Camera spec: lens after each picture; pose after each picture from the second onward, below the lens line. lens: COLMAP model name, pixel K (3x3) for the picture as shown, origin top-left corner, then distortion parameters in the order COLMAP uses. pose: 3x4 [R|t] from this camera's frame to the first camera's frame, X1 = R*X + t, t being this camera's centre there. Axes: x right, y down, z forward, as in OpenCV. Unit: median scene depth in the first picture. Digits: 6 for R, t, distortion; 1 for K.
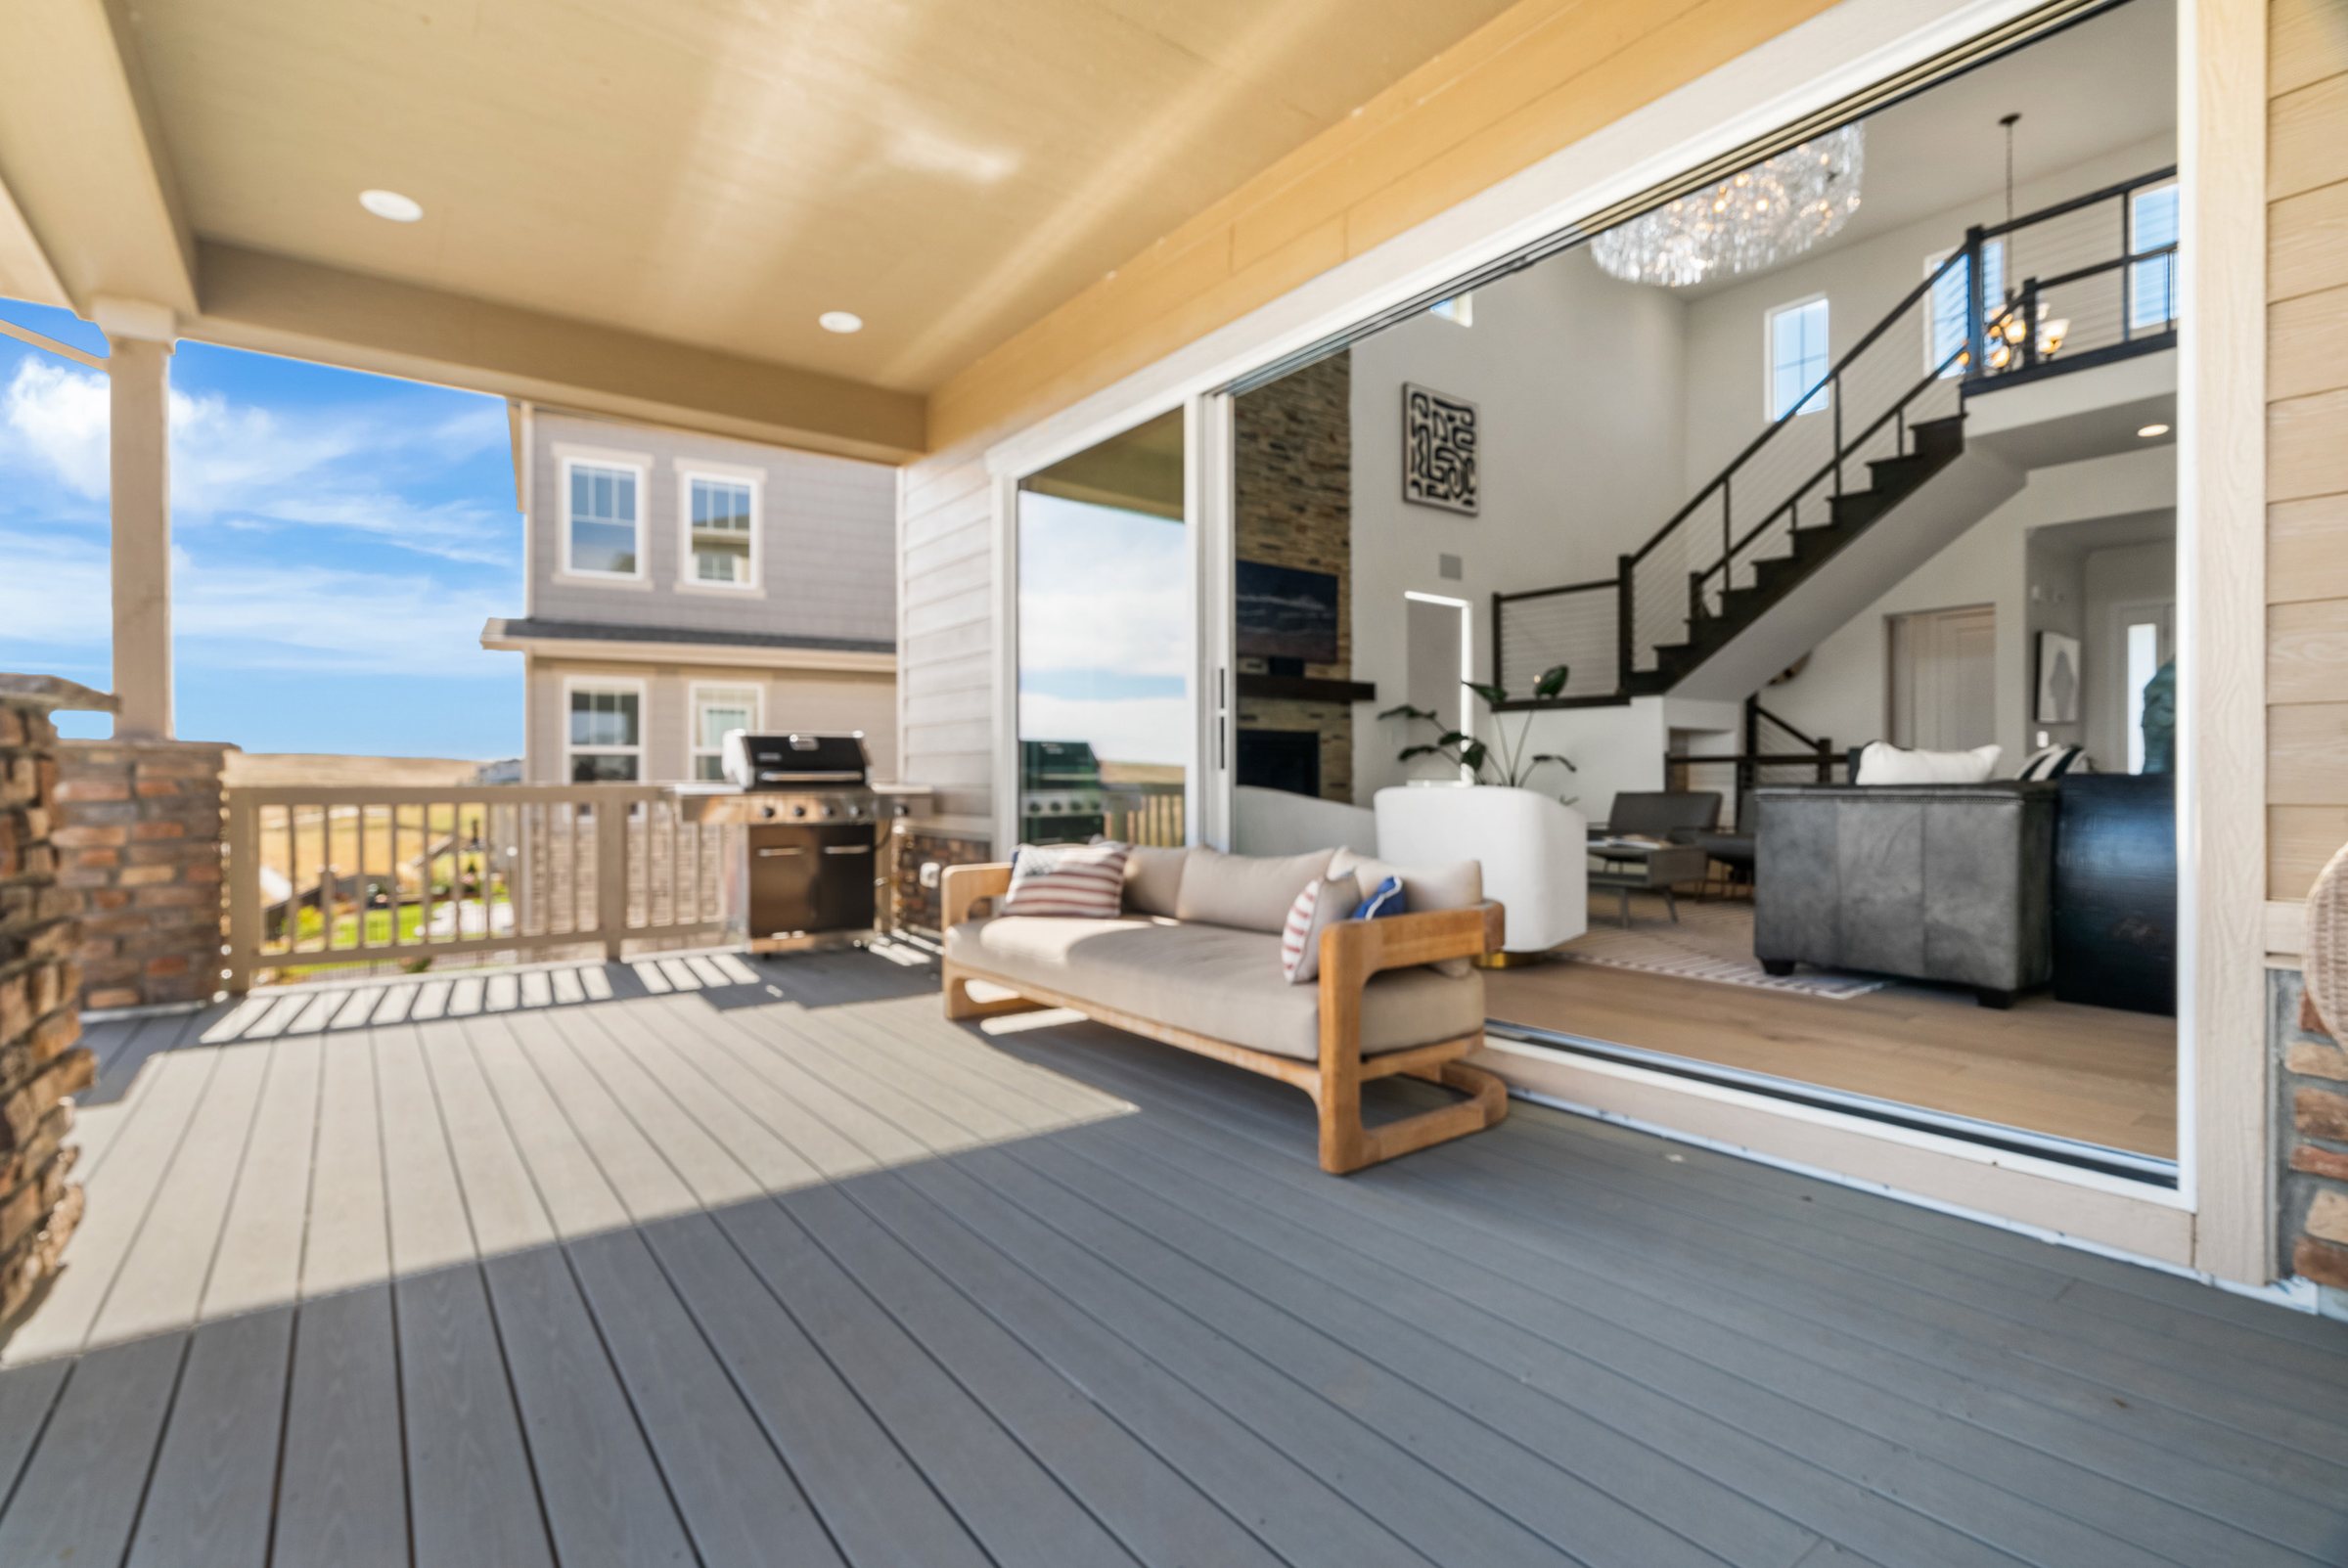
lens RADIAL K [[1085.6, 0, 1184.0], [0, 1085.6, 778.1], [0, 0, 1]] dist [-0.001586, 0.011352]
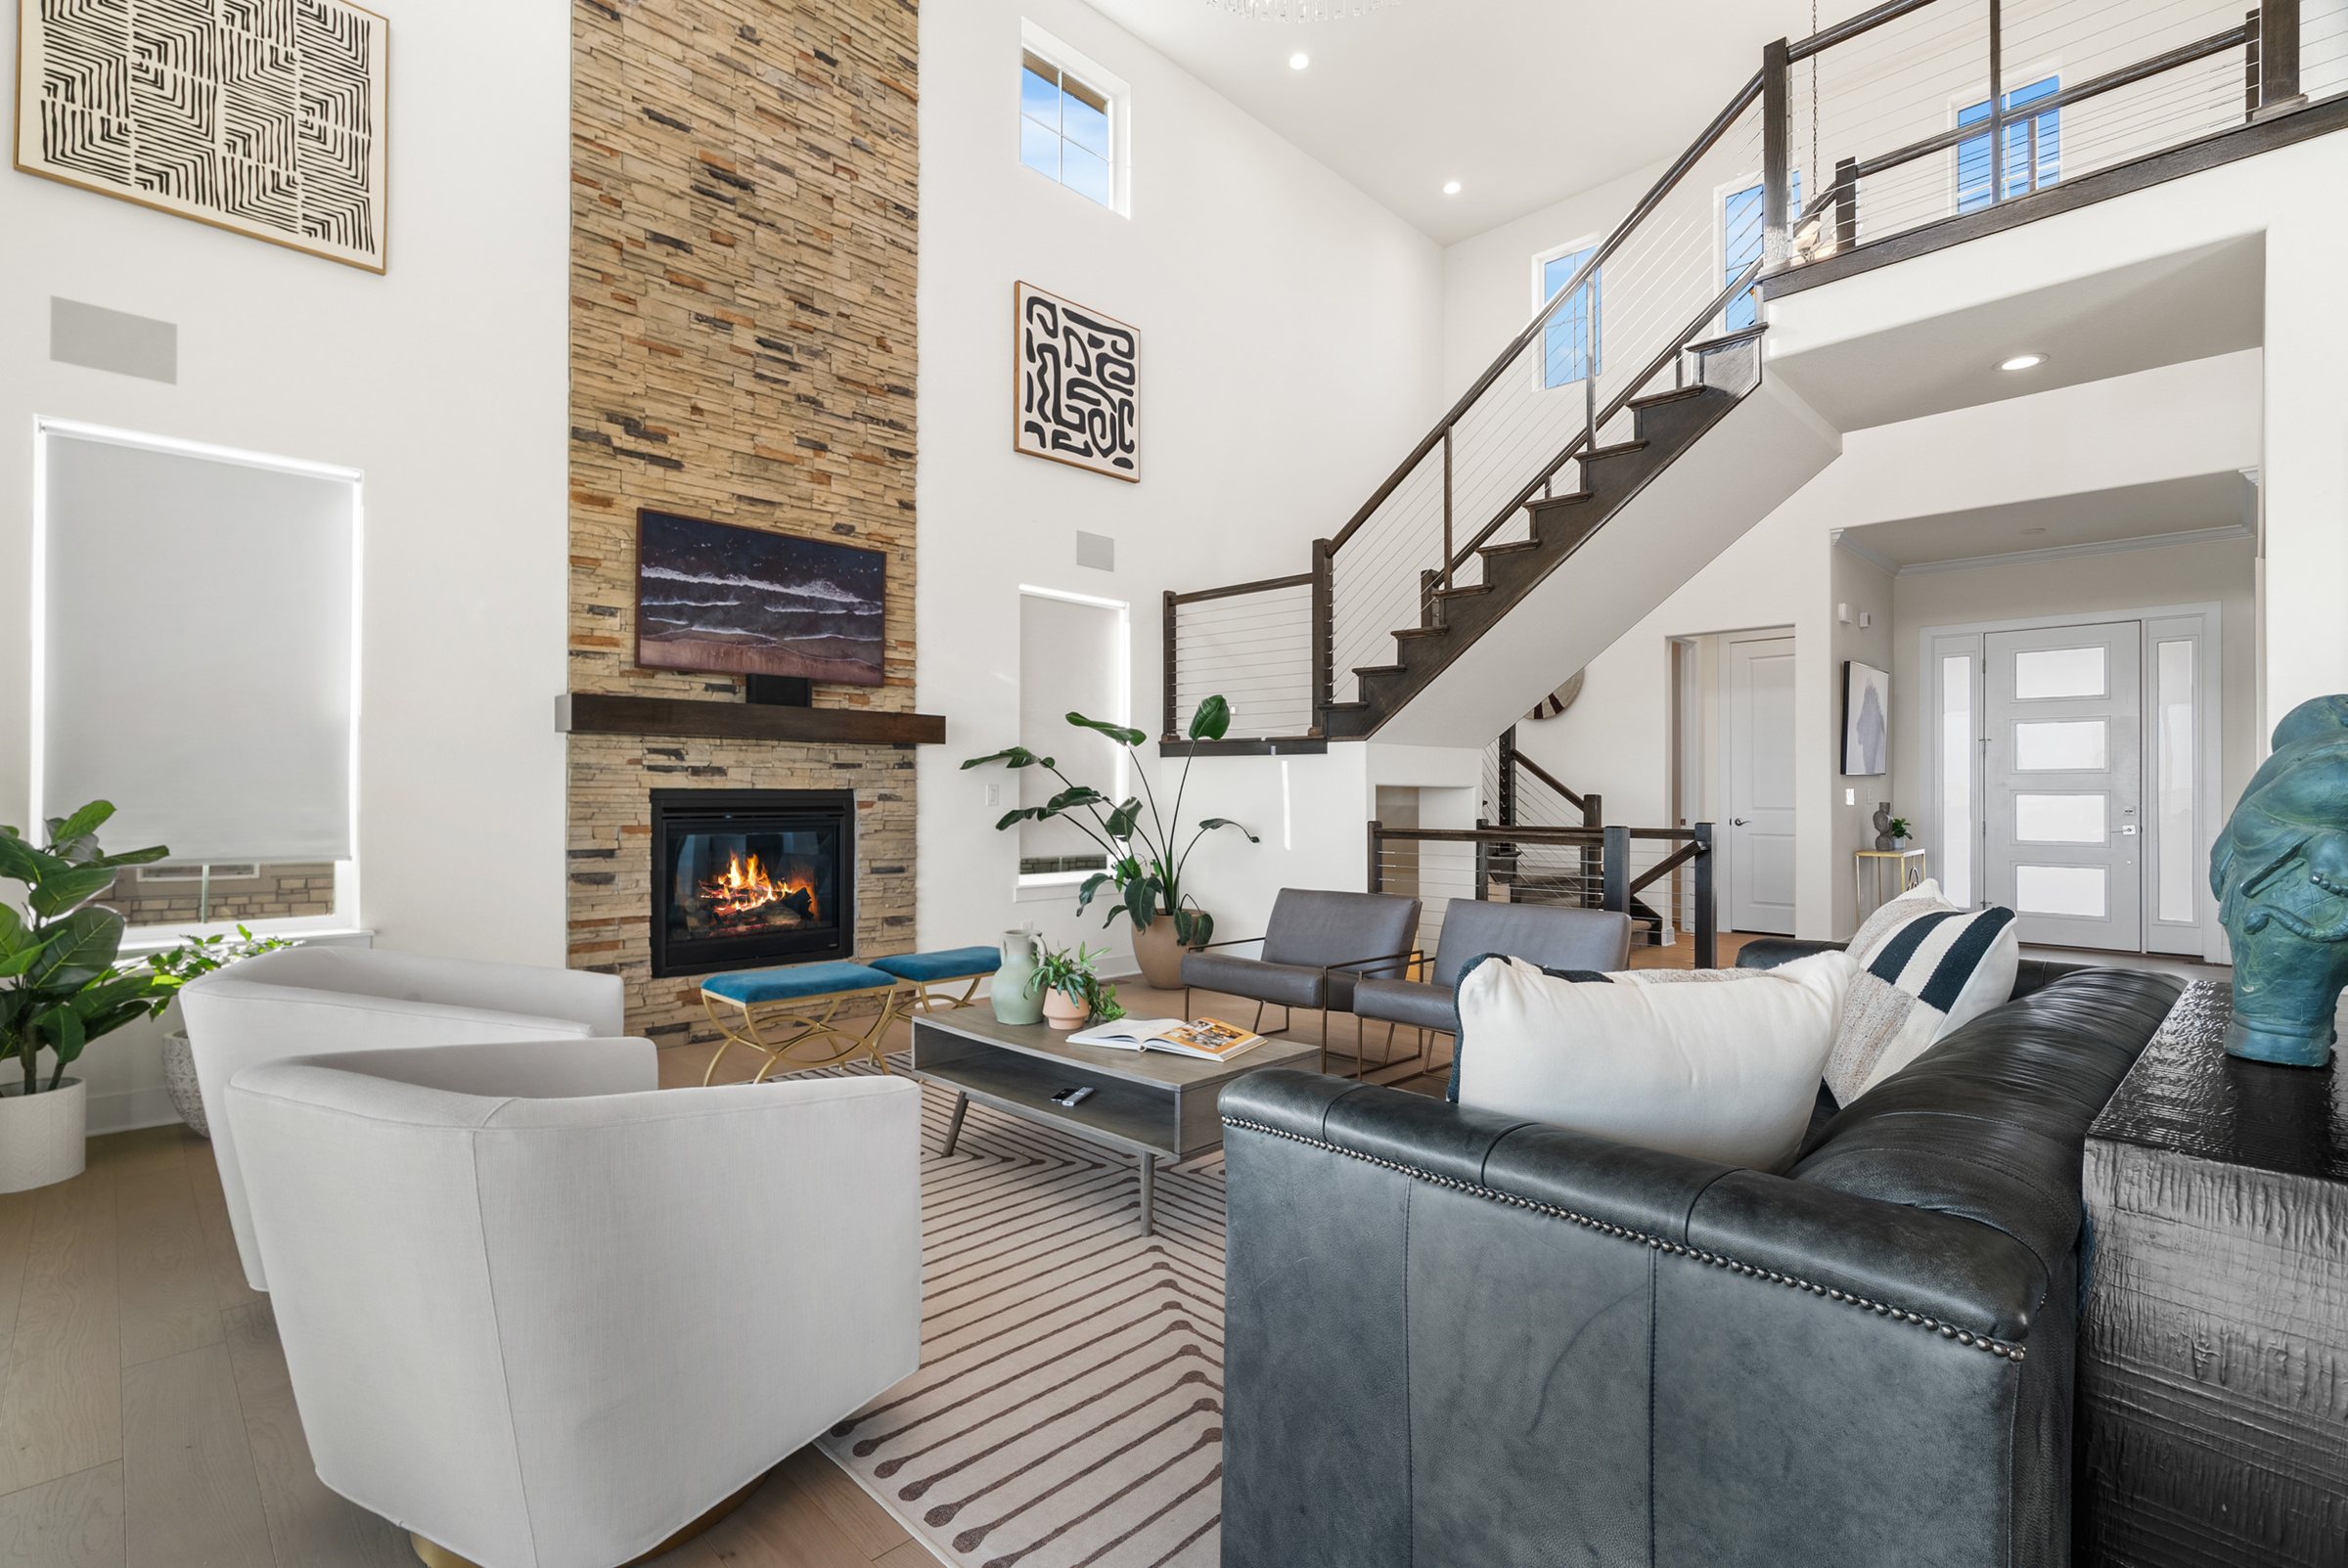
lens RADIAL K [[1085.2, 0, 1174.0], [0, 1085.2, 784.0], [0, 0, 1]] dist [-0.002198, -0.000057]
pose [[0.991549, 0.006324, 0.129582, 0.223218], [-0.005496, 0.999962, -0.006745, -0.041448], [-0.129620, 0.005976, 0.991546, 0.316267]]
